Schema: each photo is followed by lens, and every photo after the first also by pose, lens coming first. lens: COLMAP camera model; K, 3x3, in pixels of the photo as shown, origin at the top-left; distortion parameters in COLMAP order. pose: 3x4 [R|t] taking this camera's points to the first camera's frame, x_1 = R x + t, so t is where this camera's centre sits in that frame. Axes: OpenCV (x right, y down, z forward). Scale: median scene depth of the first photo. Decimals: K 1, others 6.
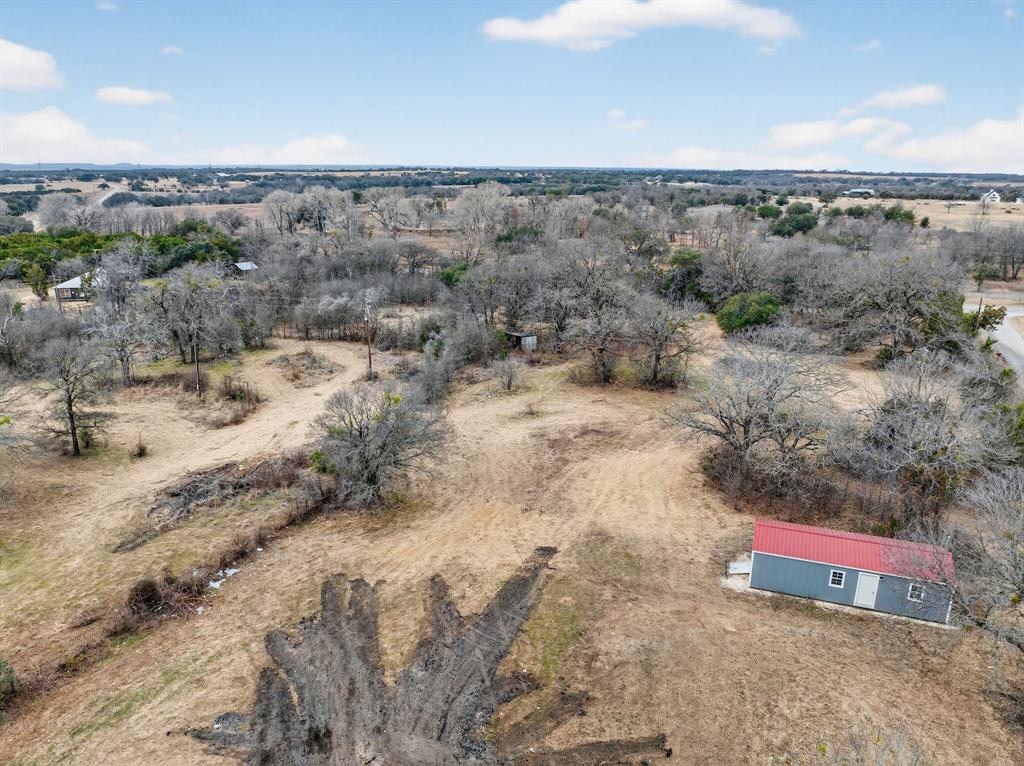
lens RADIAL K [[722.3, 0, 512.0], [0, 722.3, 383.0], [0, 0, 1]] dist [-0.033642, -0.006163]
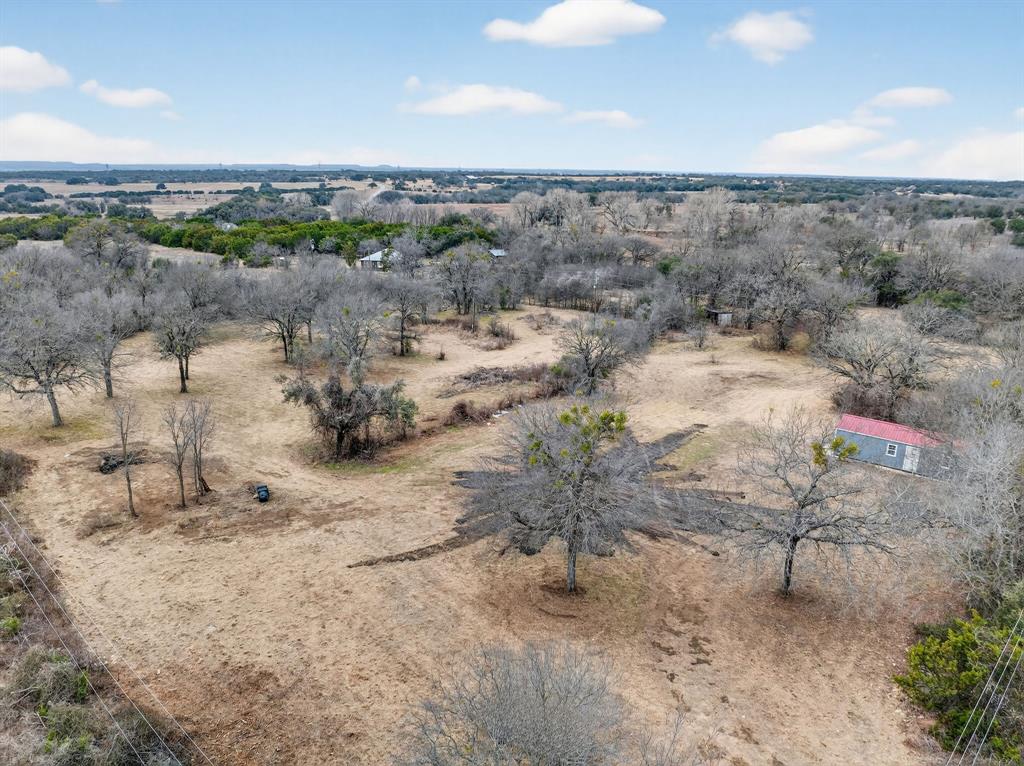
lens RADIAL K [[722.3, 0, 512.0], [0, 722.3, 383.0], [0, 0, 1]] dist [-0.033642, -0.006163]
pose [[0.951778, 0.092695, -0.292448, 0.020530], [-0.094689, 0.995480, 0.007364, 0.033065], [0.291809, 0.020682, 0.956253, -0.111410]]
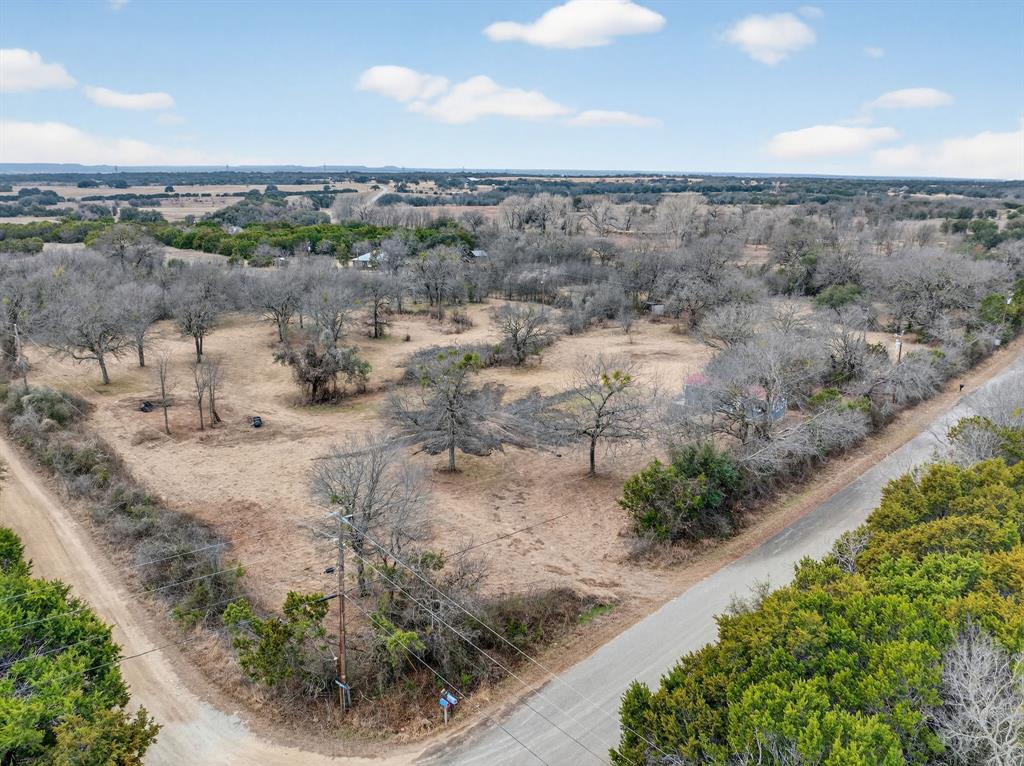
lens RADIAL K [[722.3, 0, 512.0], [0, 722.3, 383.0], [0, 0, 1]] dist [-0.033642, -0.006163]
pose [[0.949360, 0.091775, -0.300488, 0.082835], [-0.093815, 0.995560, 0.007665, 0.044953], [0.299857, 0.020913, 0.953755, -0.186429]]
